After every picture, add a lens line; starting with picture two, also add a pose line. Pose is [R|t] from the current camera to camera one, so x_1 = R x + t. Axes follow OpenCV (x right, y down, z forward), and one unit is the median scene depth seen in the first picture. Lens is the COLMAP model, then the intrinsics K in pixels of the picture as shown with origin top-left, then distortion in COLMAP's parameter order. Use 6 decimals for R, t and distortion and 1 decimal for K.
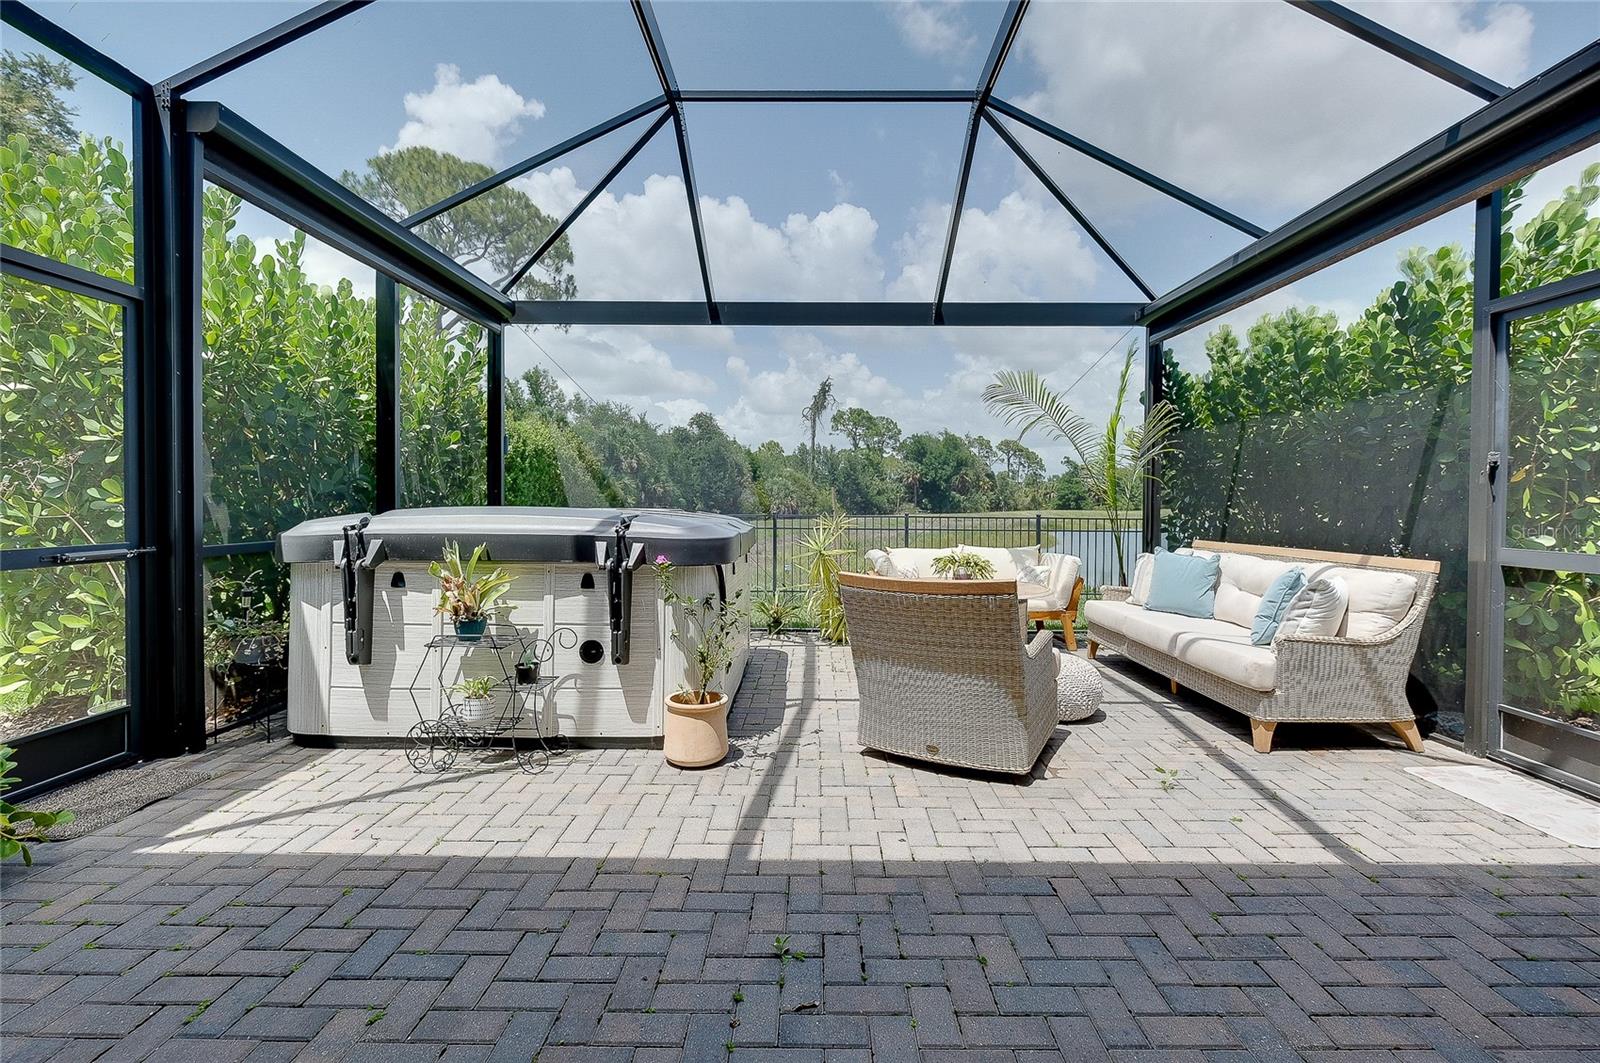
lens RADIAL K [[709.5, 0, 826.1], [0, 709.5, 513.5], [0, 0, 1]] dist [0.000585, 0.000540]
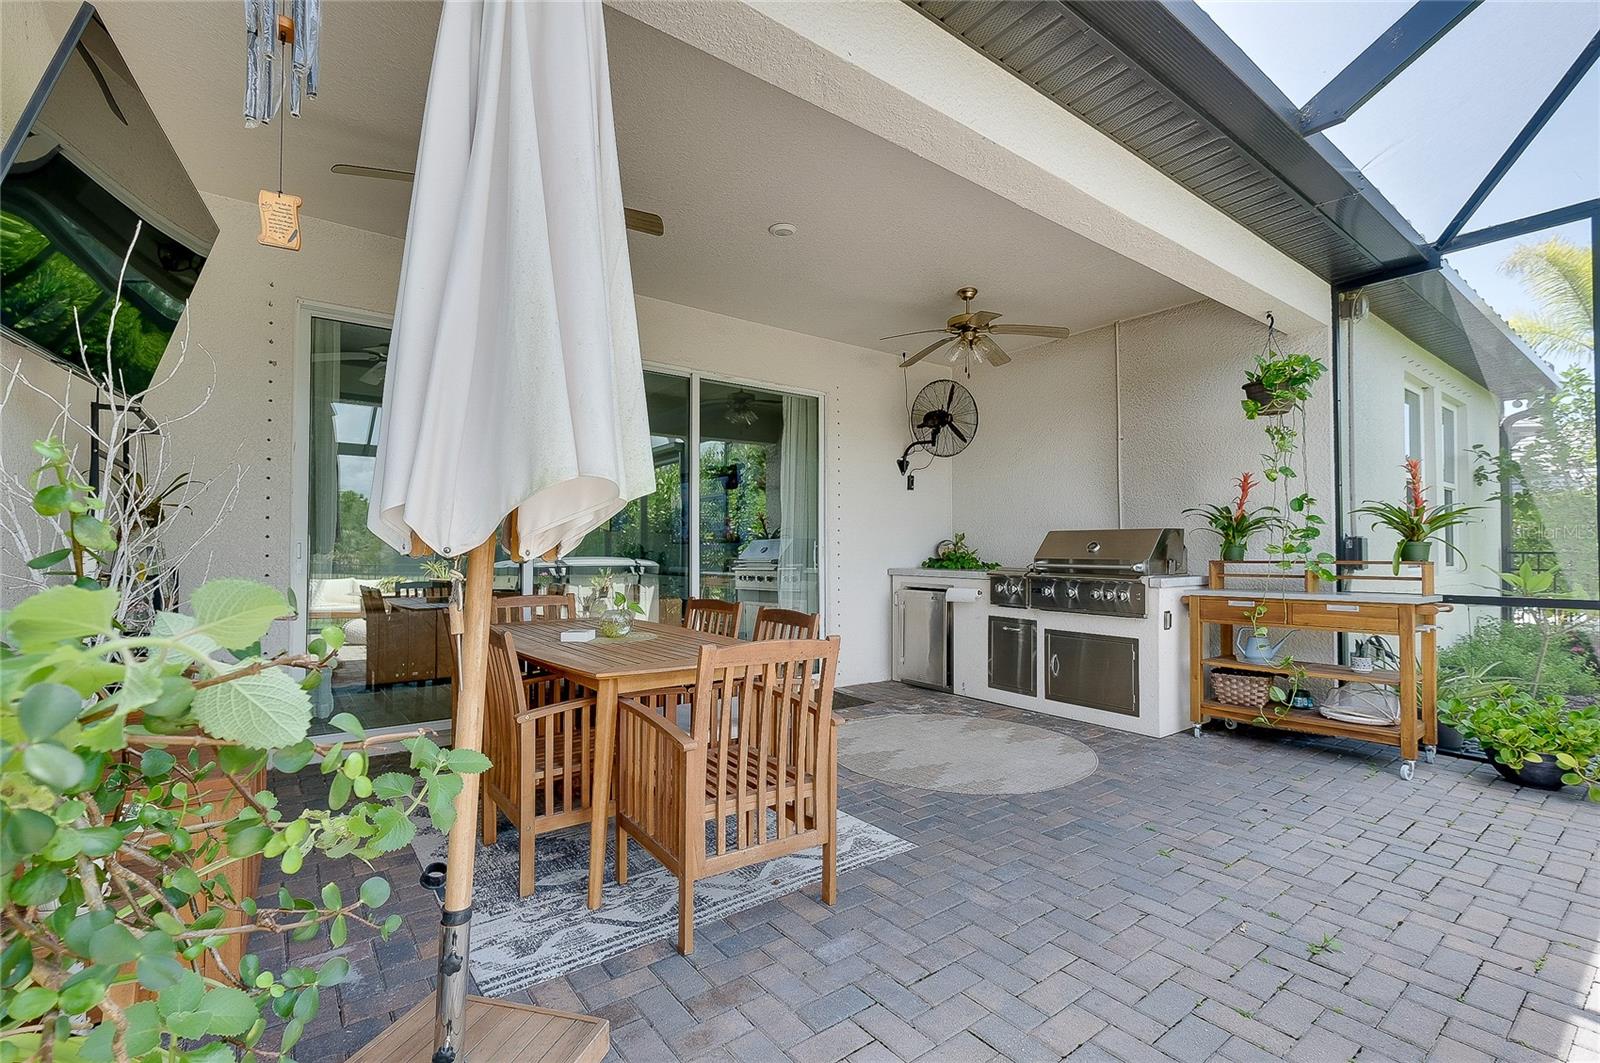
lens RADIAL K [[705.9, 0, 794.2], [0, 705.9, 531.4], [0, 0, 1]] dist [-0.002259, -0.000340]
pose [[-0.797047, -0.023615, -0.603456, 0.737919], [-0.015679, 0.999708, -0.018412, -0.012029], [0.603714, -0.005214, -0.797184, 0.769171]]
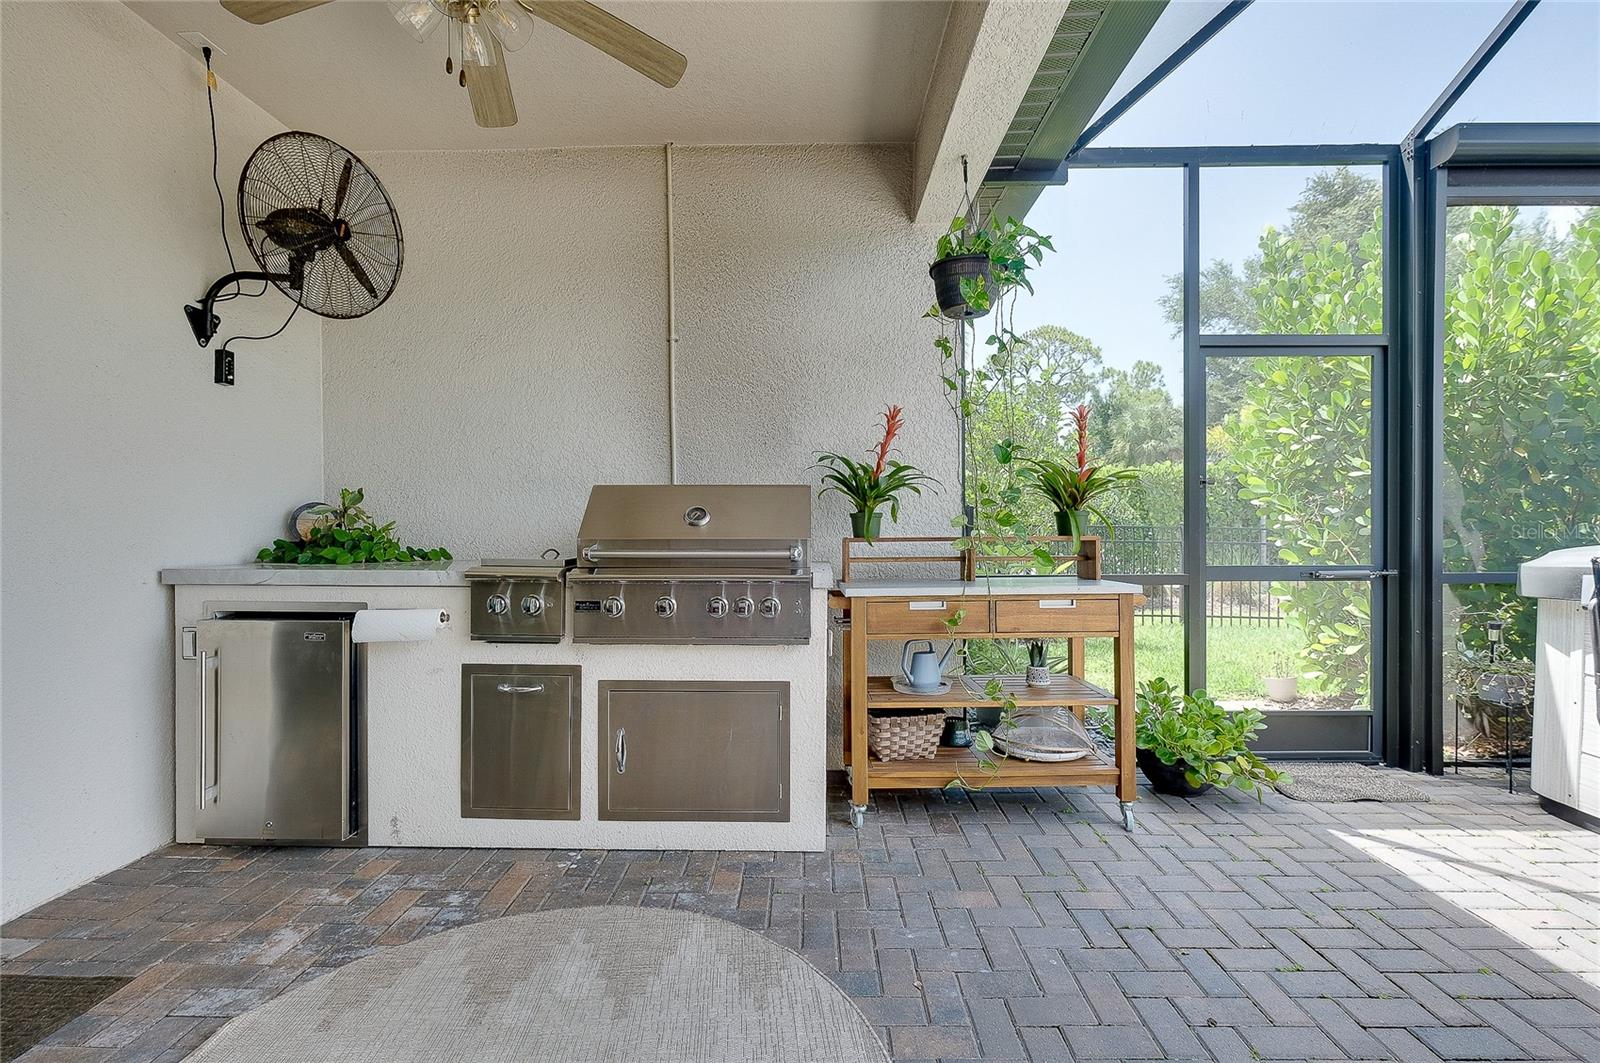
lens RADIAL K [[705.9, 0, 794.2], [0, 705.9, 531.4], [0, 0, 1]] dist [-0.002259, -0.000340]
pose [[-0.012792, 0.001422, -0.999917, 0.133040], [-0.012578, 0.999920, 0.001583, -0.002063], [0.999839, 0.012597, -0.012773, 0.095131]]
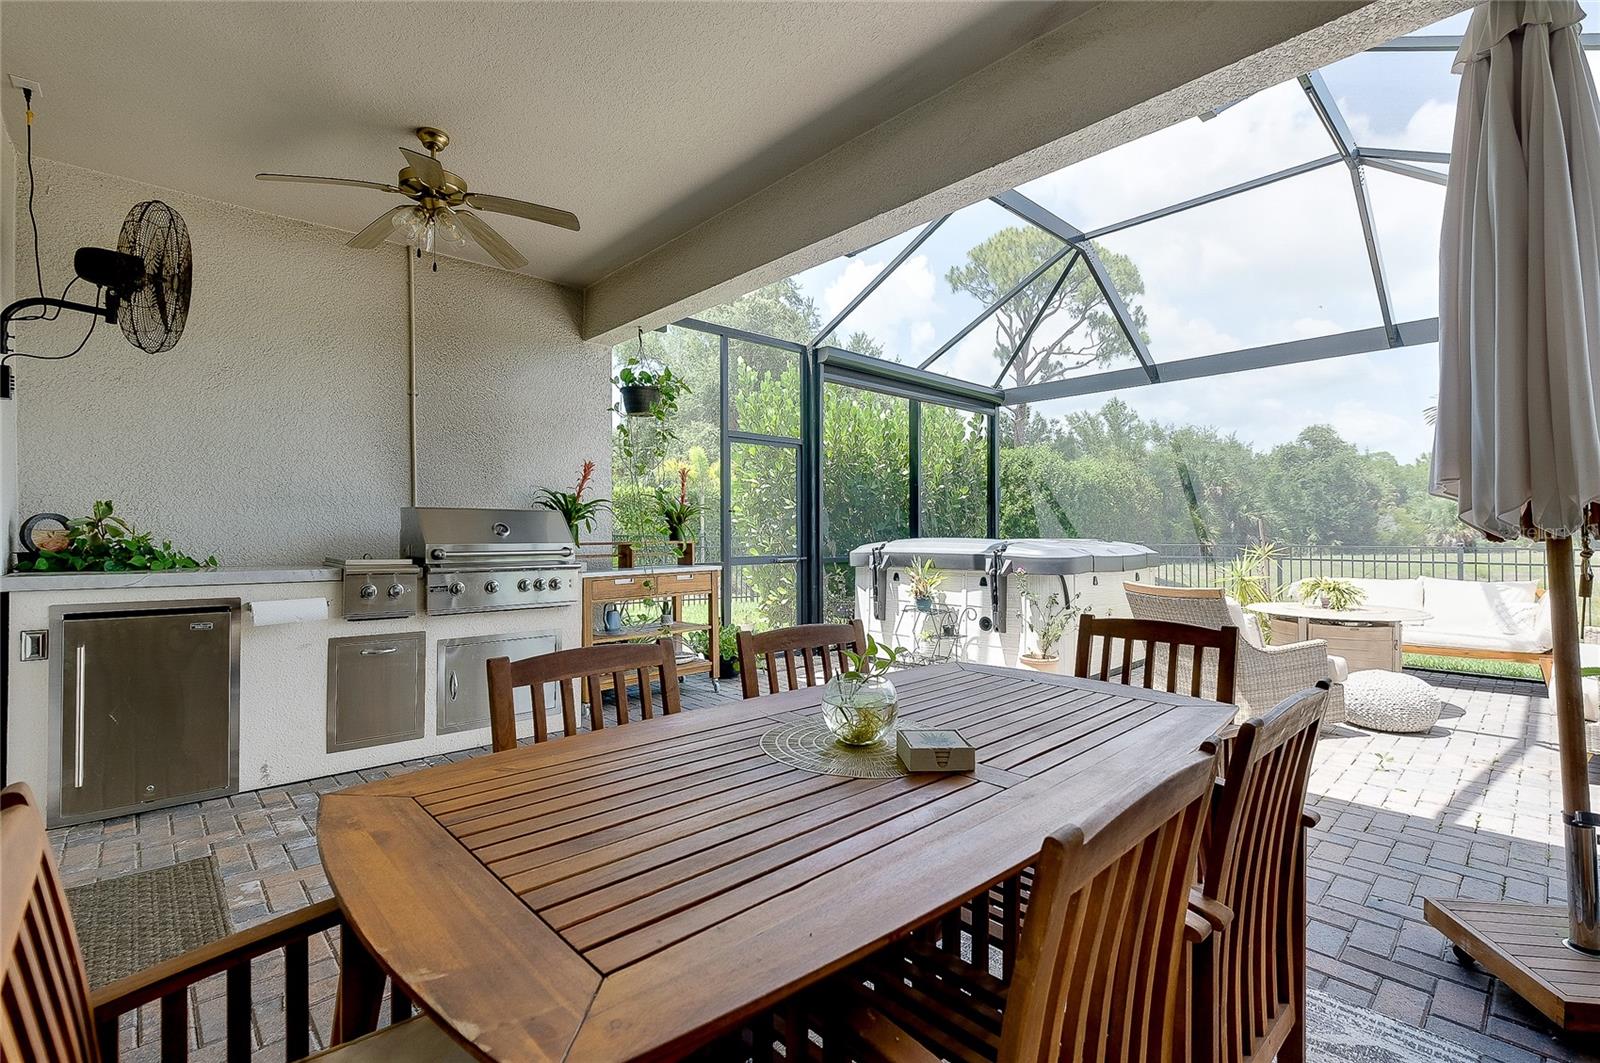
lens RADIAL K [[706.2, 0, 810.1], [0, 706.2, 530.4], [0, 0, 1]] dist [-0.024328, 0.000023]
pose [[0.695042, -0.010617, -0.718890, 0.591024], [-0.003676, 0.999825, -0.018321, 0.005237], [0.718959, 0.015377, 0.694882, -0.472269]]
